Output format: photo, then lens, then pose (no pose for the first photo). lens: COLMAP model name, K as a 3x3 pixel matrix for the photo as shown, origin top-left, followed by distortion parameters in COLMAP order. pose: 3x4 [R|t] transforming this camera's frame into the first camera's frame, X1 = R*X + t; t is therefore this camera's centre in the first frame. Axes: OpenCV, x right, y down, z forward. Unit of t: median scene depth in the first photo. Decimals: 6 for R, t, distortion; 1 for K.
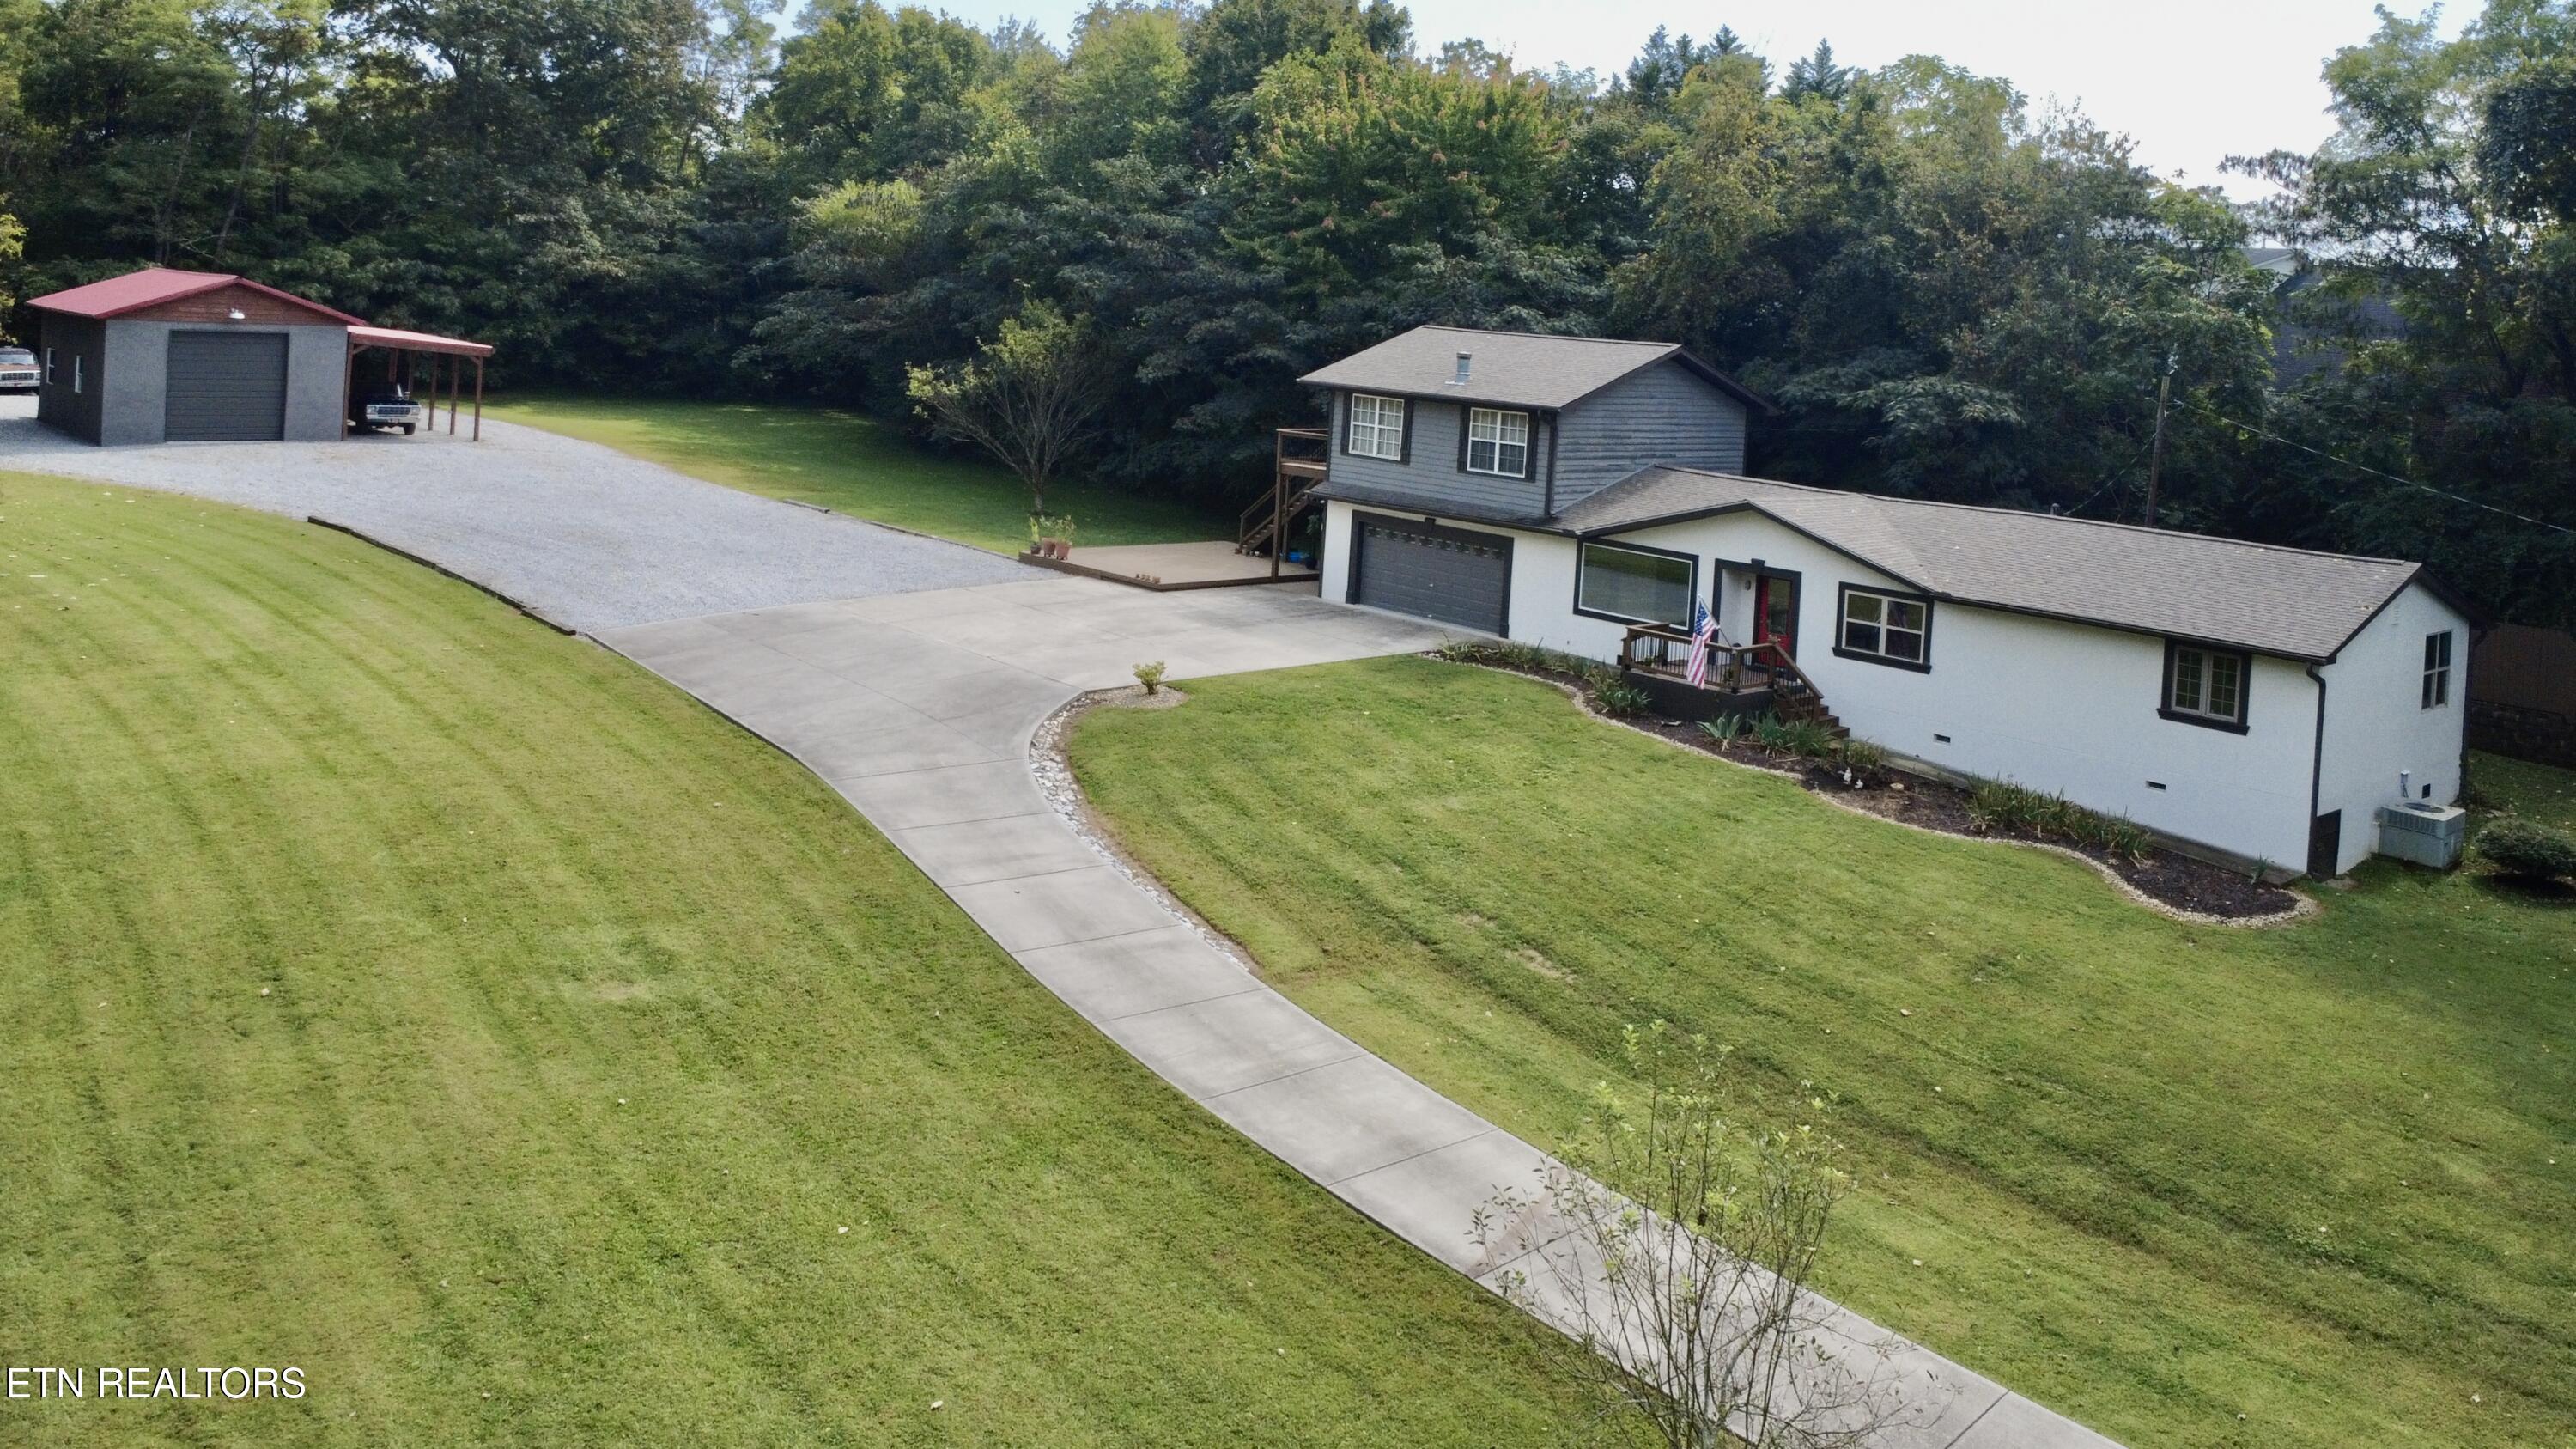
lens RADIAL K [[2023.1, 0, 1290.4], [0, 2023.1, 297.3], [0, 0, 1]] dist [0.002056, -0.000497]
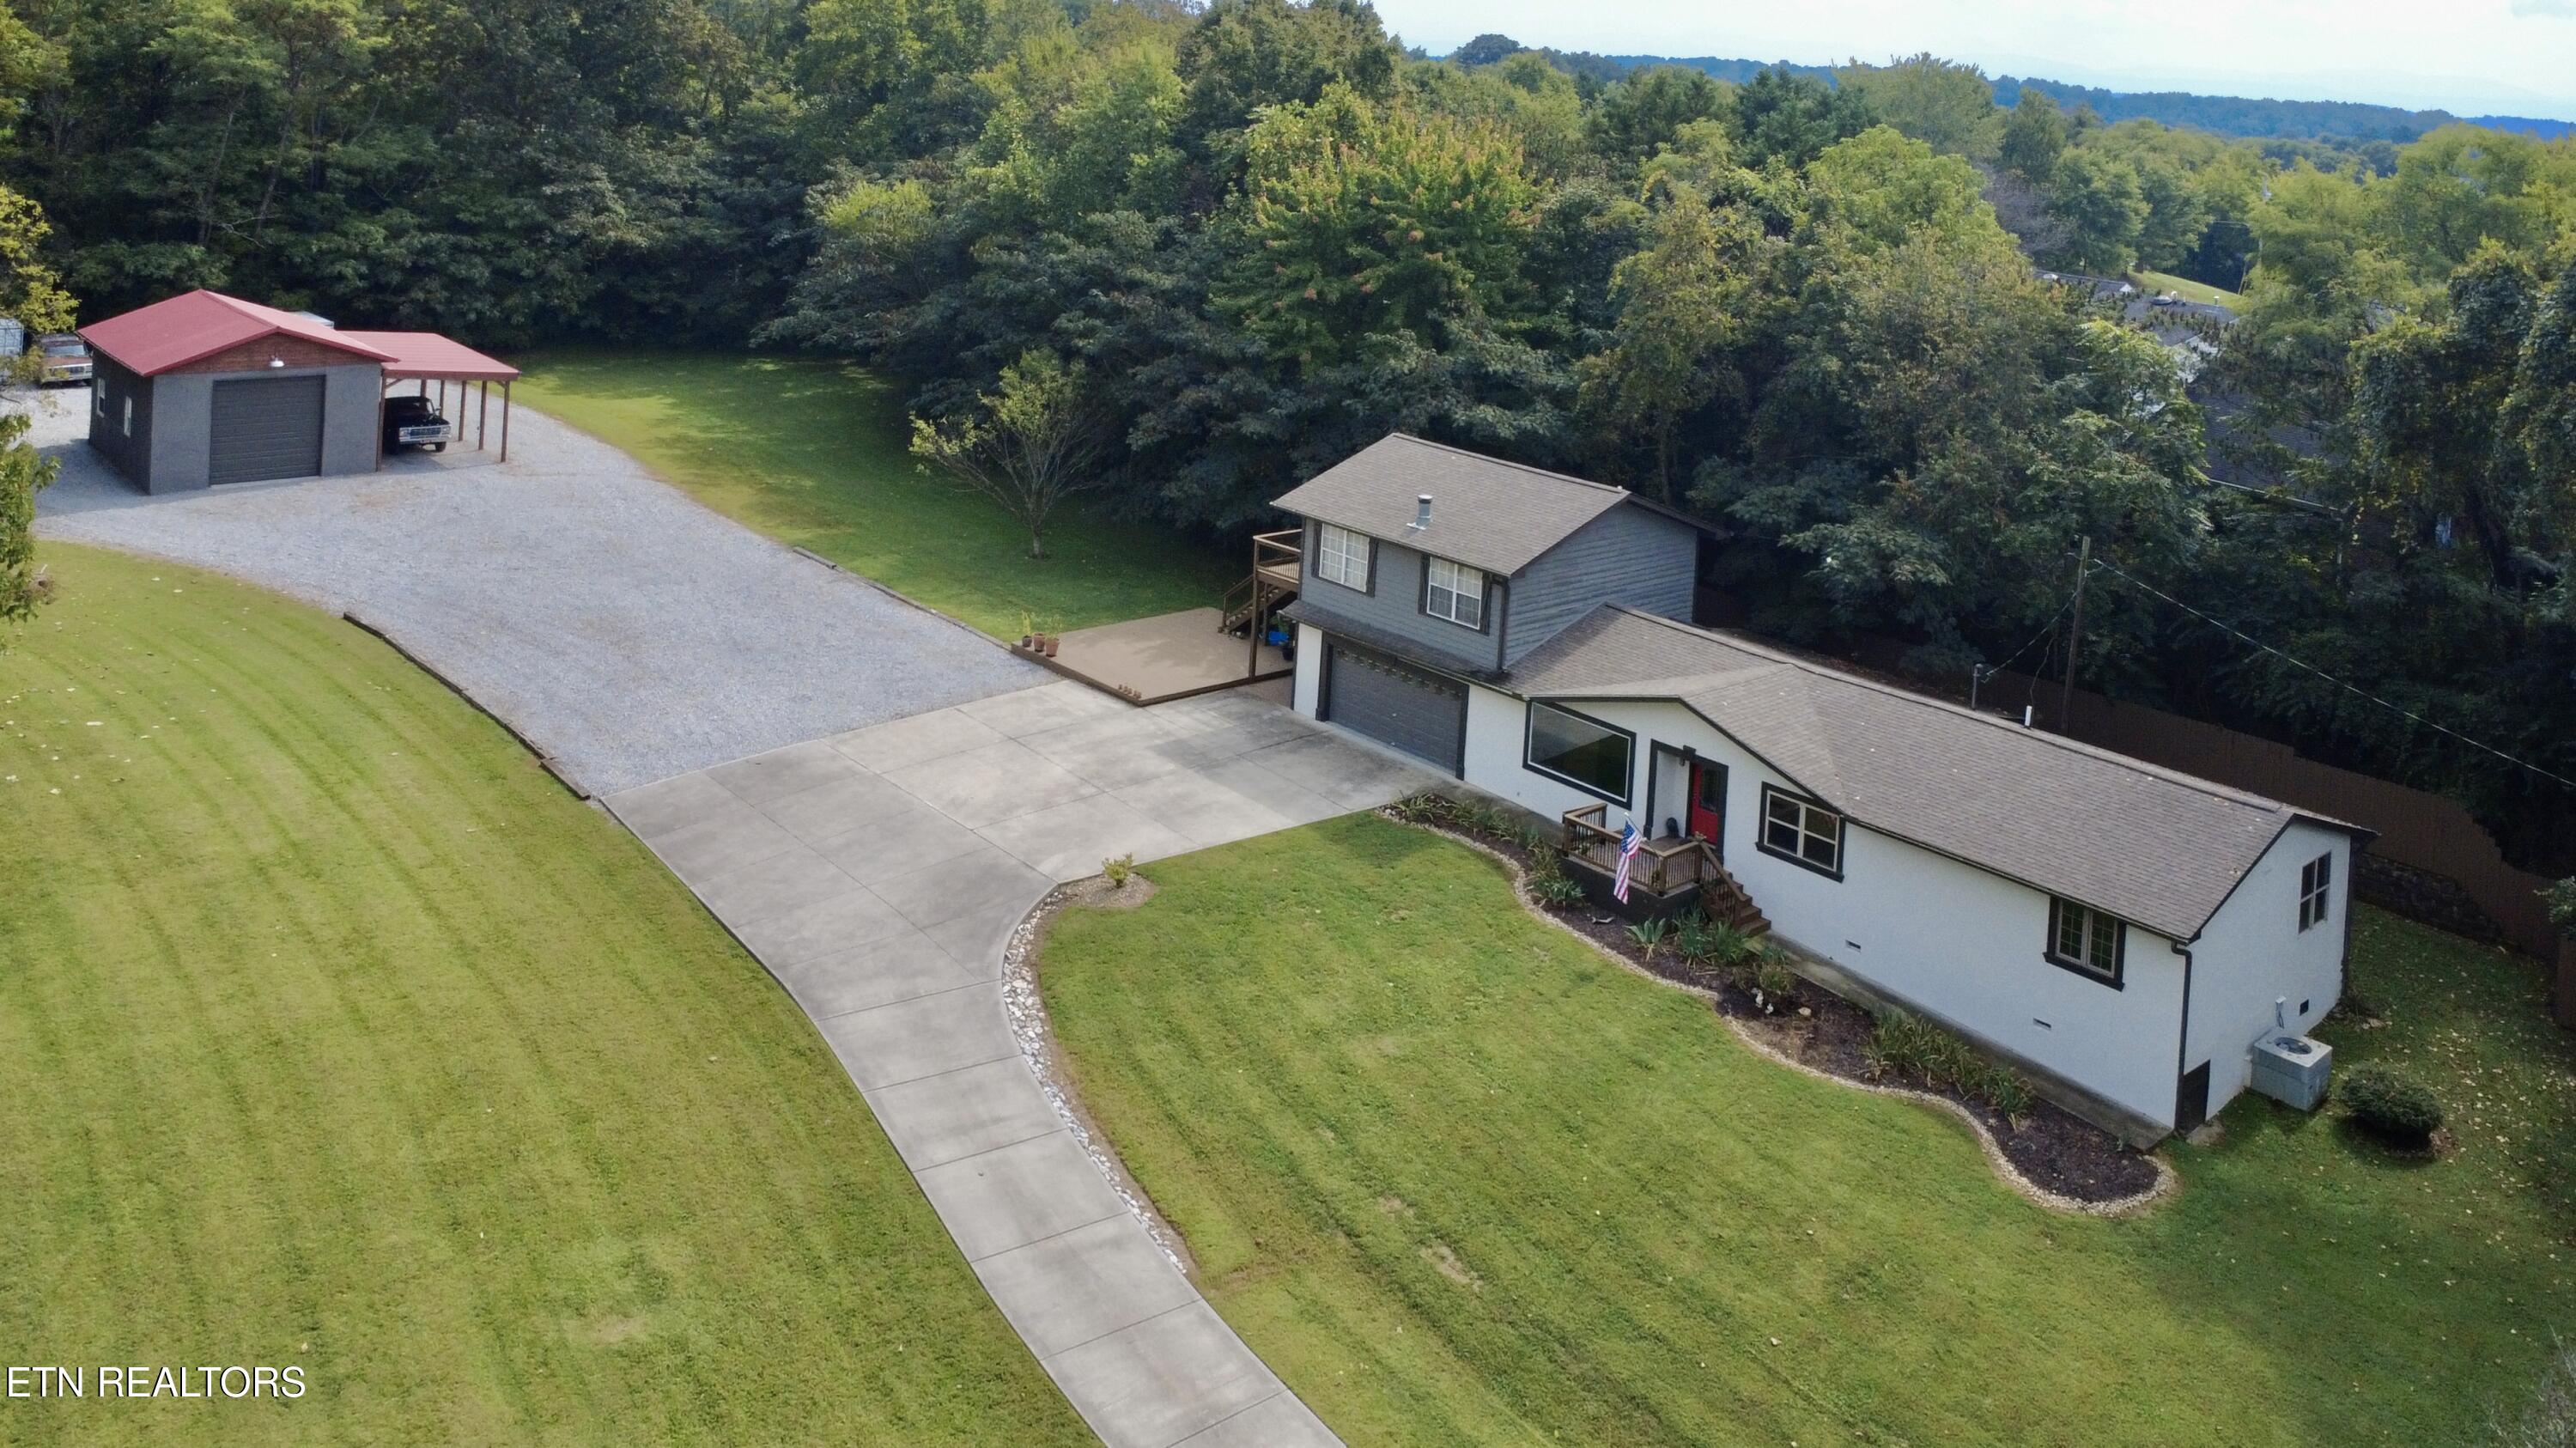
lens RADIAL K [[2035.0, 0, 1290.7], [0, 2035.0, 66.1], [0, 0, 1]] dist [0.000919, 0.000540]
pose [[0.999855, 0.000279, -0.017045, 0.042388], [-0.000263, 1.000000, 0.000927, -0.251308], [0.017045, -0.000922, 0.999854, -0.084804]]
